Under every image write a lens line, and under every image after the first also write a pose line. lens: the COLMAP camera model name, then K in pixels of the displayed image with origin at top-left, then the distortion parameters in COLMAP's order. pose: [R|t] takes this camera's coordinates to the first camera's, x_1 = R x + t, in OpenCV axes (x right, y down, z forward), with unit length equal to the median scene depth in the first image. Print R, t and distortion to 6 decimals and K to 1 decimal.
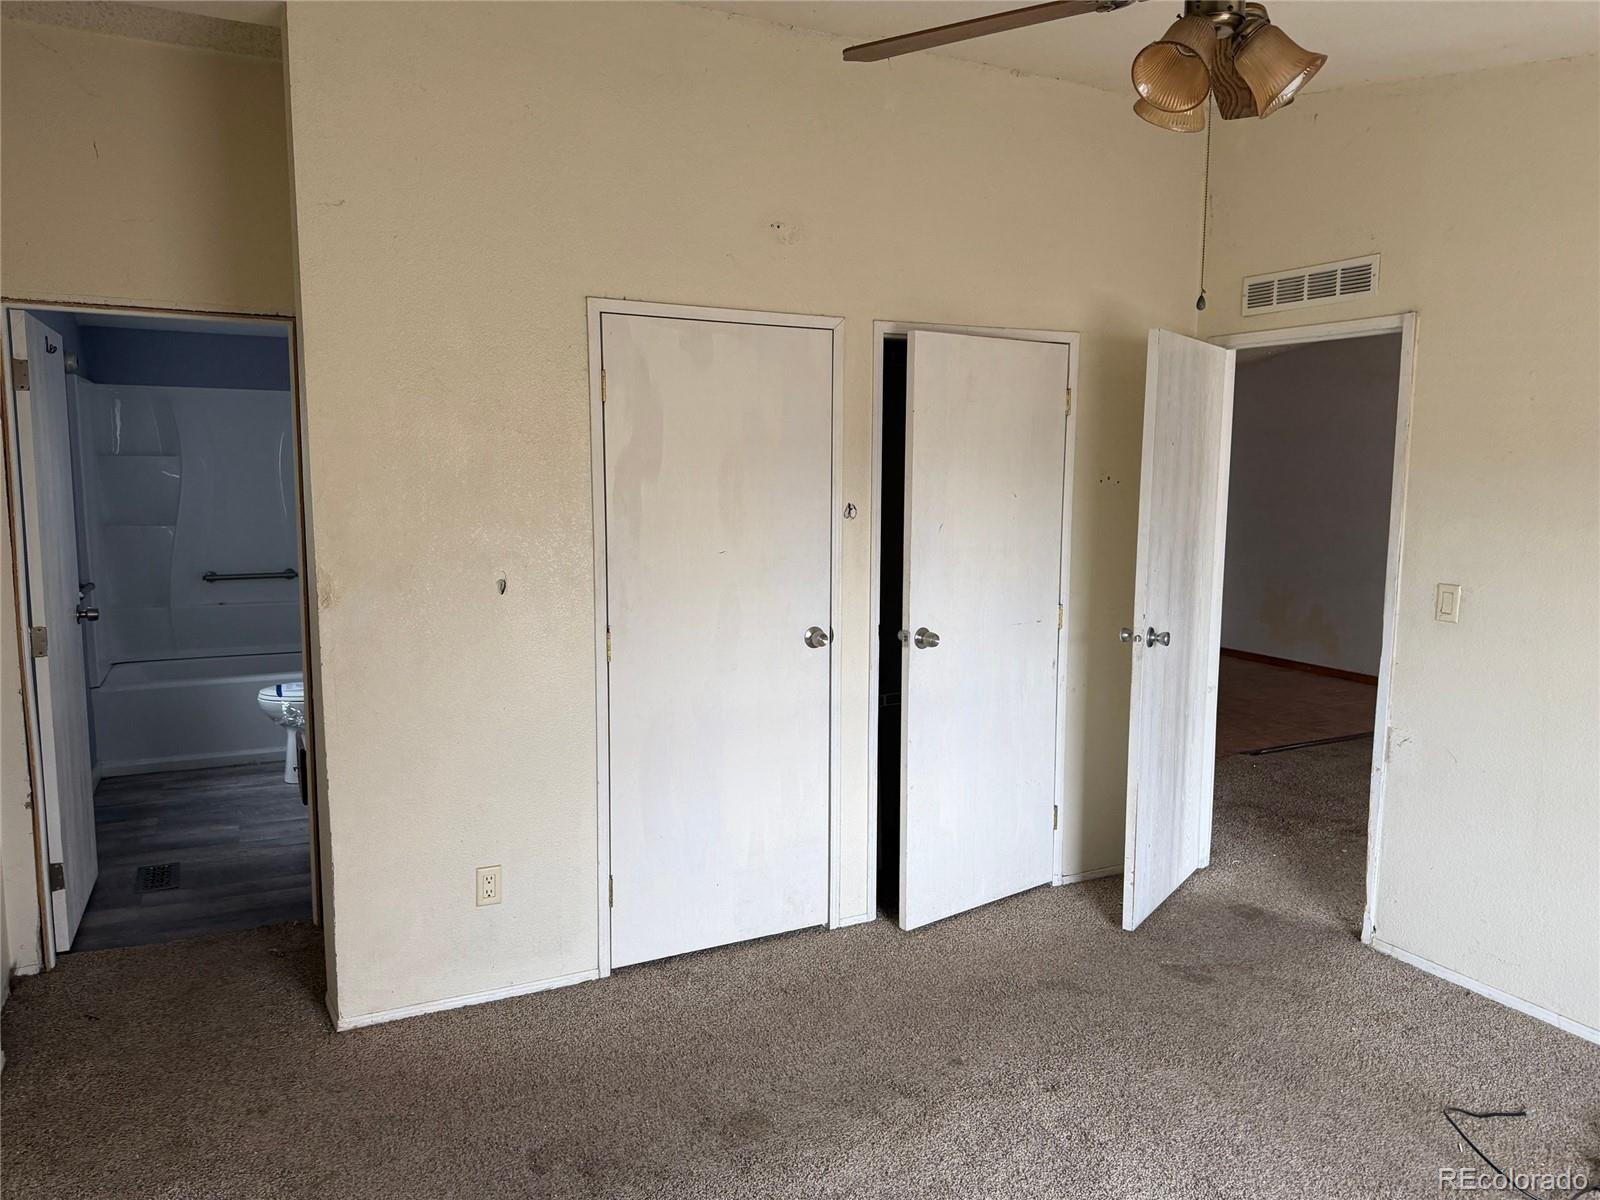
lens RADIAL K [[1144.2, 0, 807.6], [0, 1144.2, 611.9], [0, 0, 1]] dist [0.088300, -0.072063]
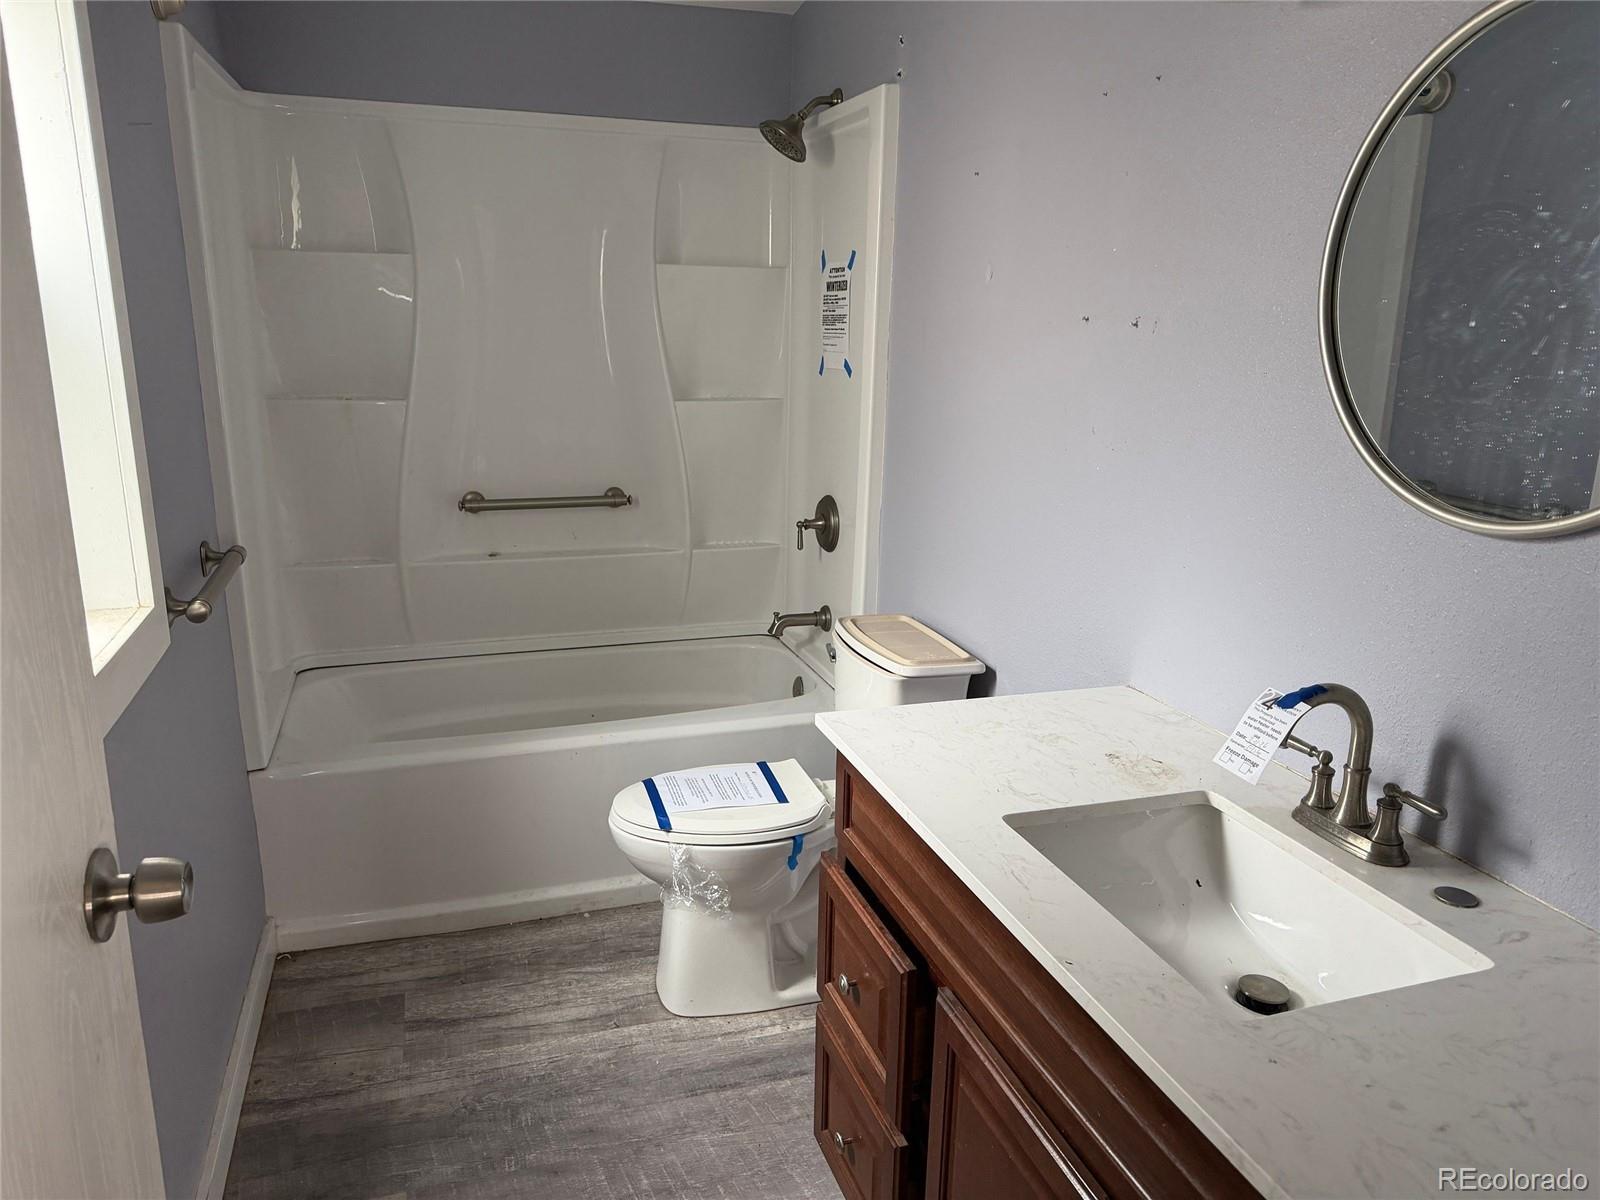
lens RADIAL K [[1144.2, 0, 807.6], [0, 1144.2, 611.9], [0, 0, 1]] dist [0.088300, -0.072063]
pose [[0.990932, 0.044789, -0.126681, -0.340466], [-0.029755, 0.992547, 0.118170, -0.051868], [0.131030, -0.113329, 0.984879, 0.585859]]
